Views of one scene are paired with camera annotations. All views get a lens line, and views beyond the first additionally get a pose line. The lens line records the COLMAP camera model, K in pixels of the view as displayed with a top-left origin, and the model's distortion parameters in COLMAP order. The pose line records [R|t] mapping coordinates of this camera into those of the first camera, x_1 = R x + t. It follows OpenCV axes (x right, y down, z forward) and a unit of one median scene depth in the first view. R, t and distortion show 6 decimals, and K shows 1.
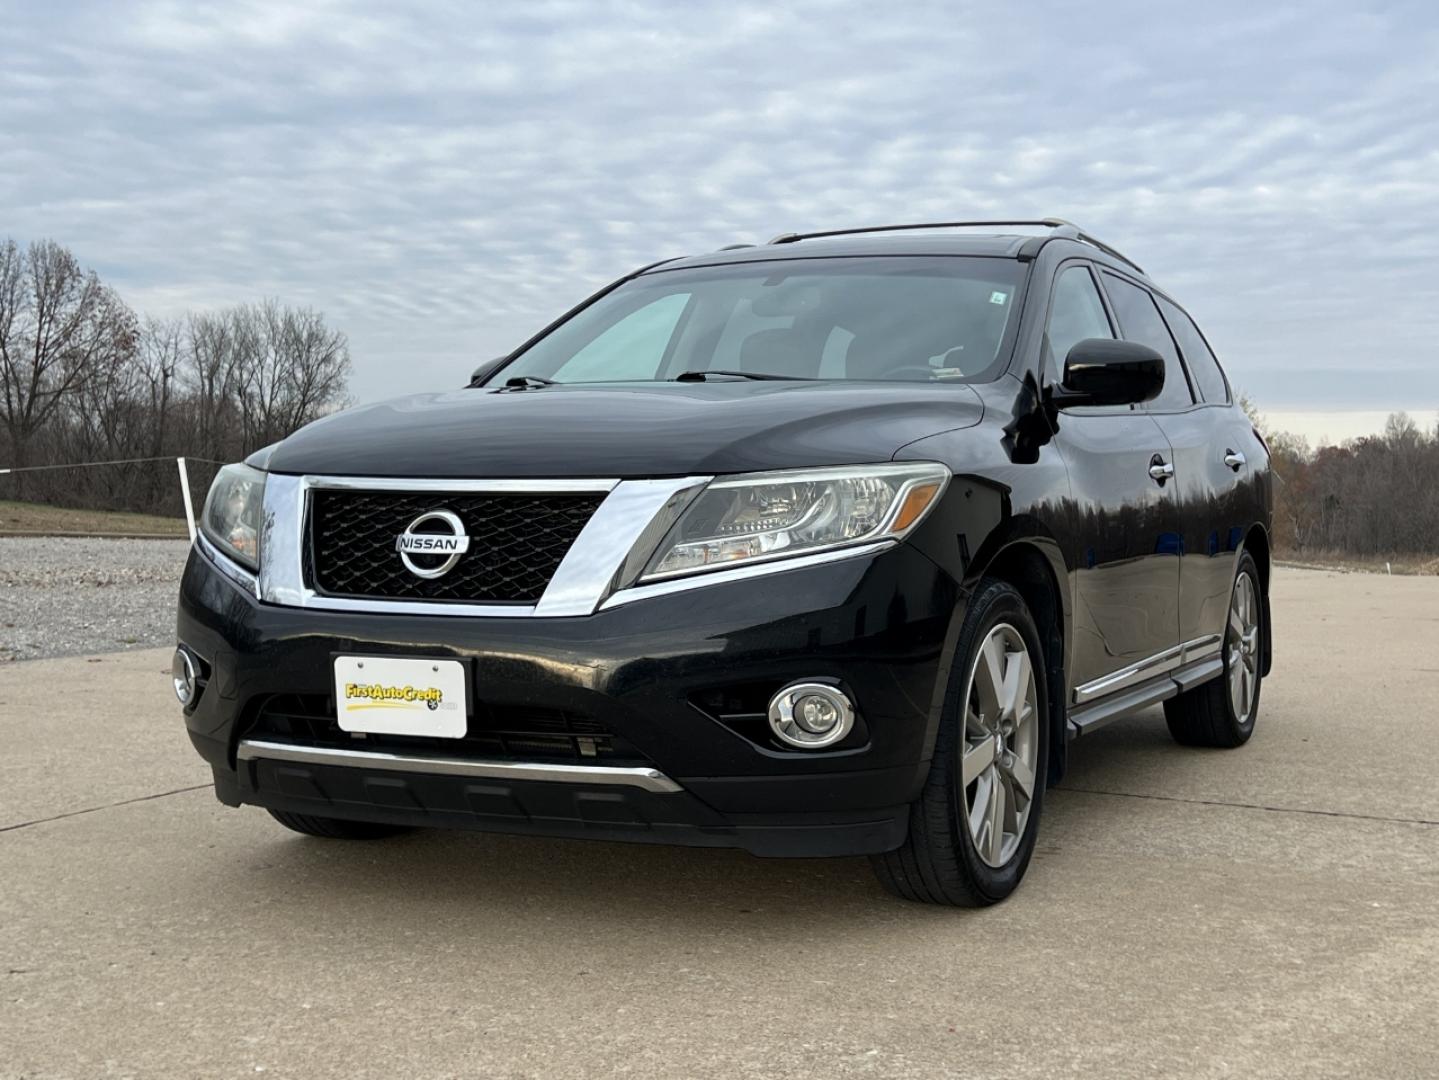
lens RADIAL K [[1855.5, 0, 719.5], [0, 1855.5, 540.0], [0, 0, 1]] dist [0.183512, -0.520082]
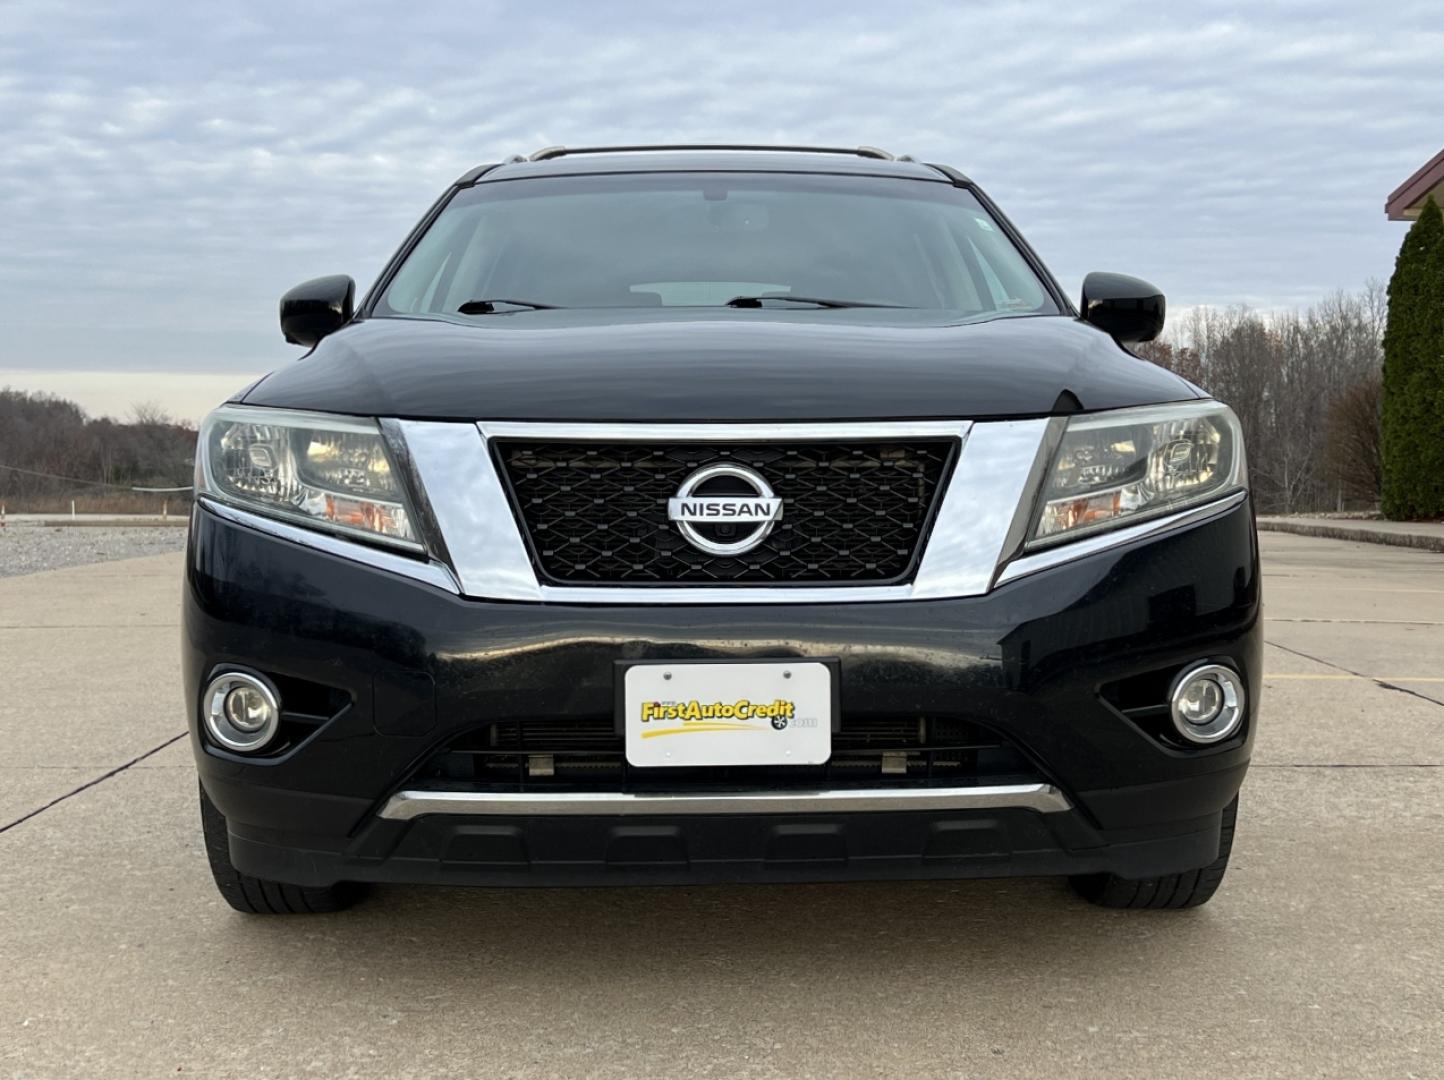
lens RADIAL K [[1862.0, 0, 722.0], [0, 1862.0, 540.0], [0, 0, 1]] dist [0.183512, -0.520082]
pose [[0.898173, -0.031975, 0.438478, -0.491329], [0.023709, 0.999423, 0.024315, -0.004018], [-0.439002, -0.011443, 0.898413, 0.328450]]
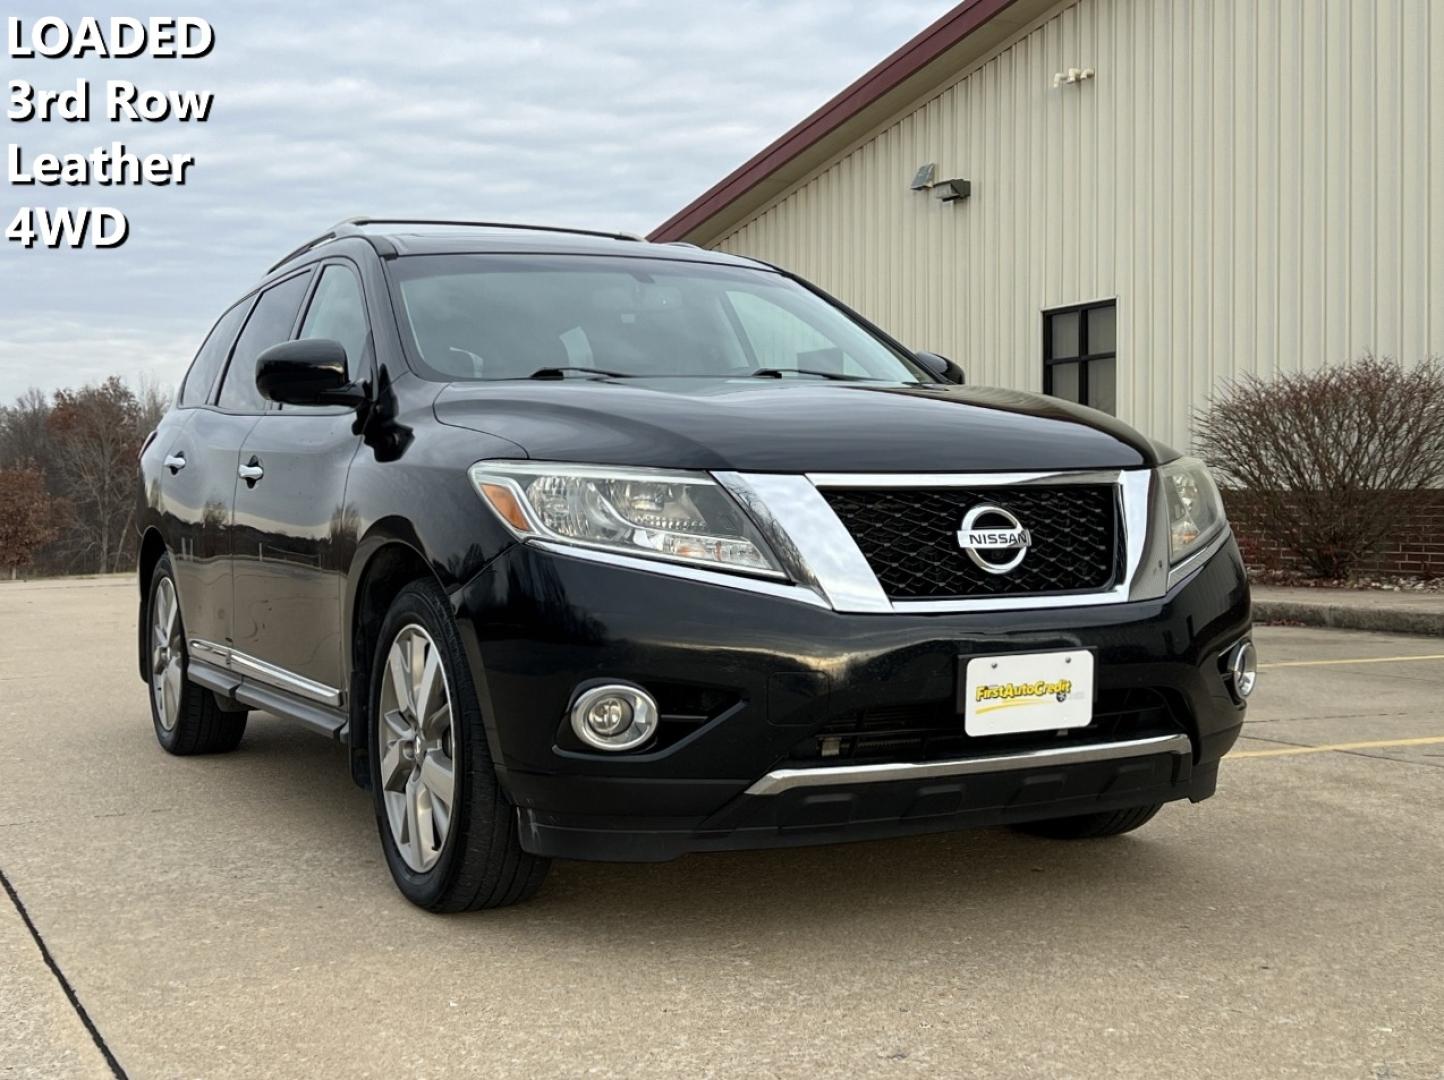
lens RADIAL K [[1862.0, 0, 722.0], [0, 1862.0, 540.0], [0, 0, 1]] dist [0.183512, -0.520082]
pose [[0.615763, -0.037679, 0.787030, -1.036135], [0.041807, 0.999011, 0.015118, -0.018572], [-0.786822, 0.023594, 0.616729, 0.508118]]
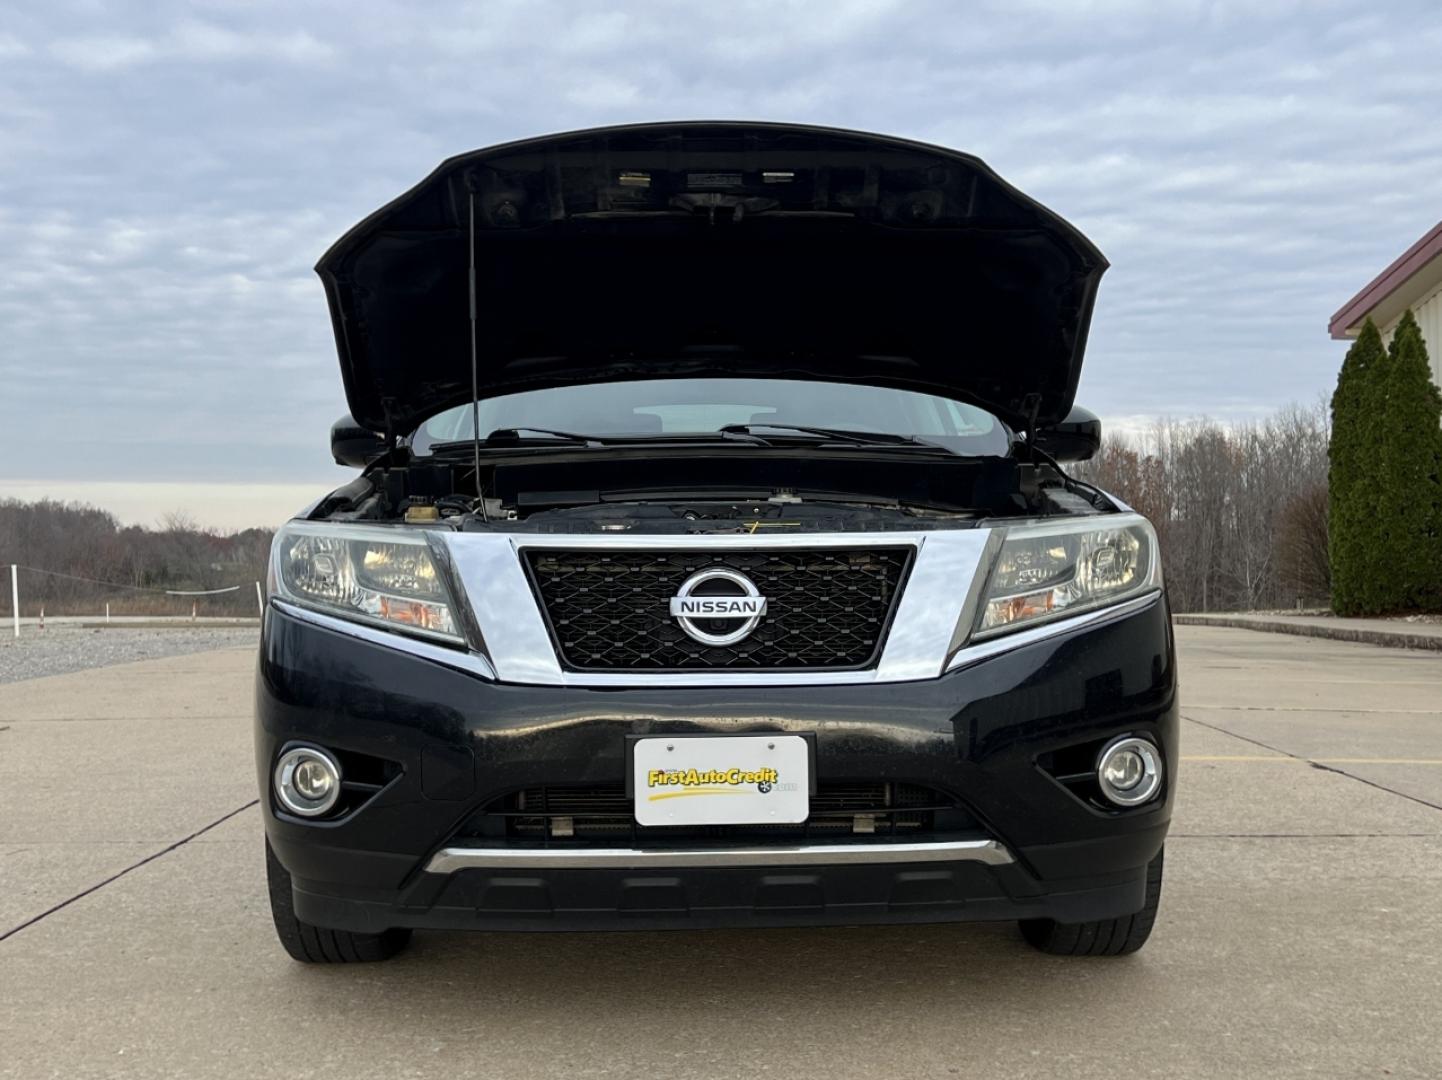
lens RADIAL K [[1767.1, 0, 706.1], [0, 1767.1, 515.1], [0, 0, 1]] dist [0.152850, -0.448352]
pose [[0.900764, -0.005830, 0.434270, -0.534127], [0.028030, 0.998606, -0.044734, -0.004198], [-0.433404, 0.052467, 0.899671, 0.239307]]
